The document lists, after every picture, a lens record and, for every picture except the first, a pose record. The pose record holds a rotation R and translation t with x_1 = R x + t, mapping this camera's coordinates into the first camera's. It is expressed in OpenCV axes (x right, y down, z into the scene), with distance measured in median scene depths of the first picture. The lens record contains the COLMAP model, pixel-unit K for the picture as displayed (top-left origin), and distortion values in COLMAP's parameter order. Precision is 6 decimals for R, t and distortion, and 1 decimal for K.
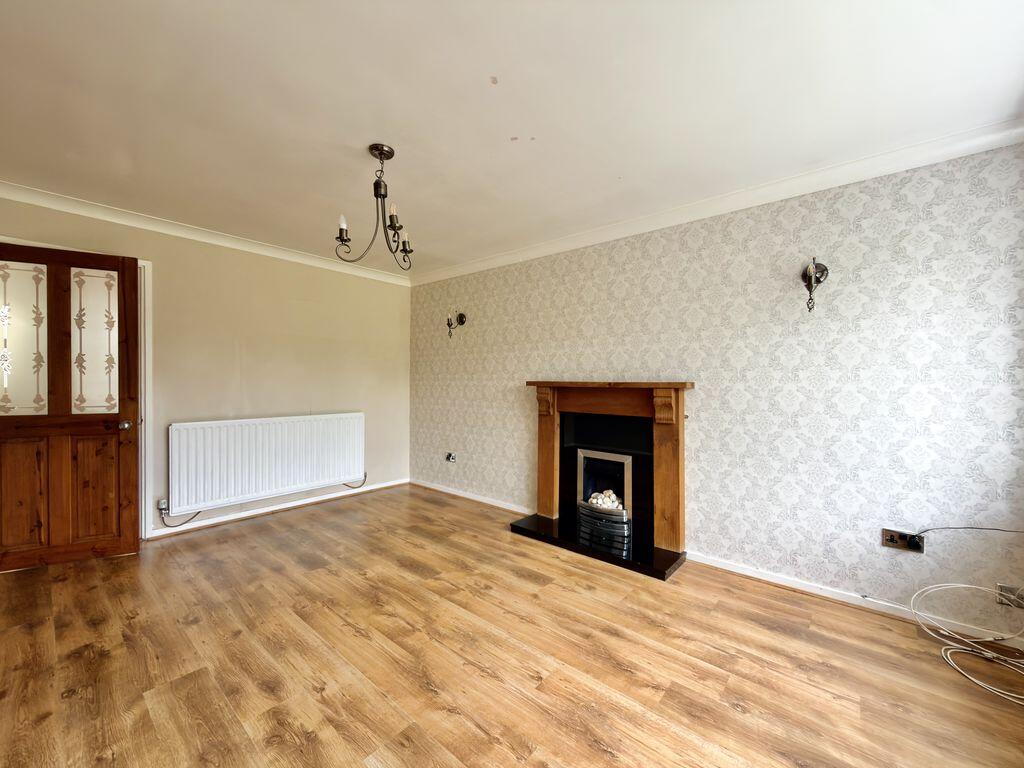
lens RADIAL K [[407.7, 0, 514.5], [0, 407.7, 384.8], [0, 0, 1]] dist [-0.000356, 0.000098]
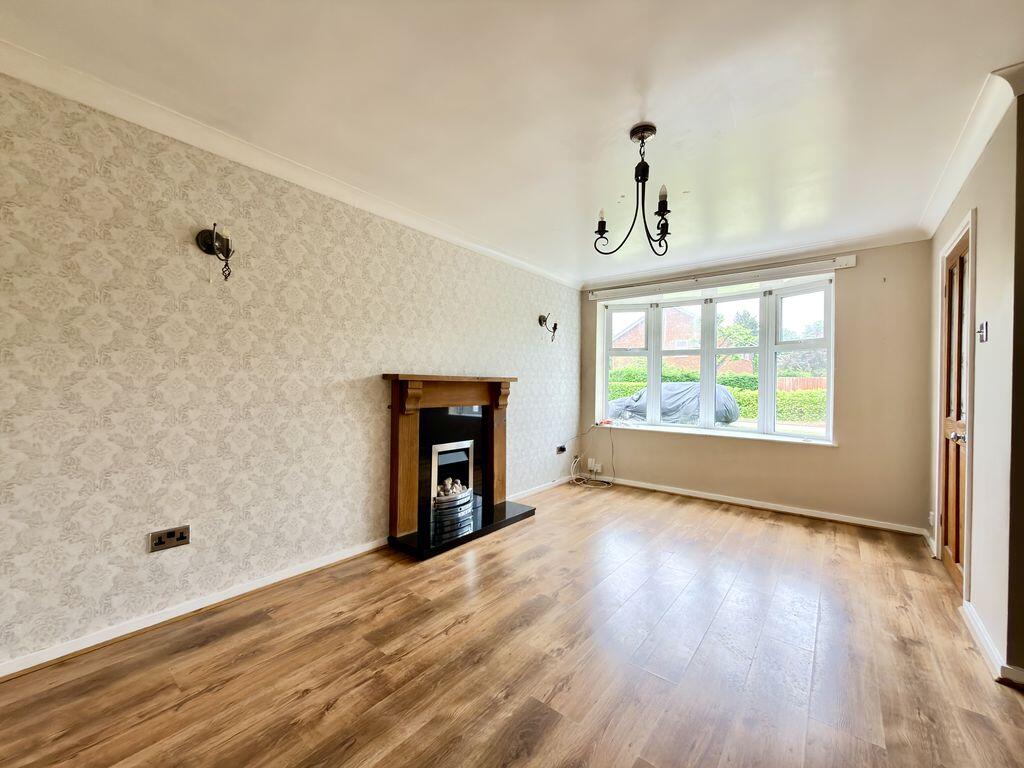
lens RADIAL K [[407.7, 0, 514.5], [0, 407.7, 384.8], [0, 0, 1]] dist [-0.000356, 0.000098]
pose [[-0.025981, -0.009291, 0.999619, -0.838705], [-0.002421, 0.999954, 0.009231, 0.005110], [-0.999660, -0.002180, -0.026002, 0.868877]]
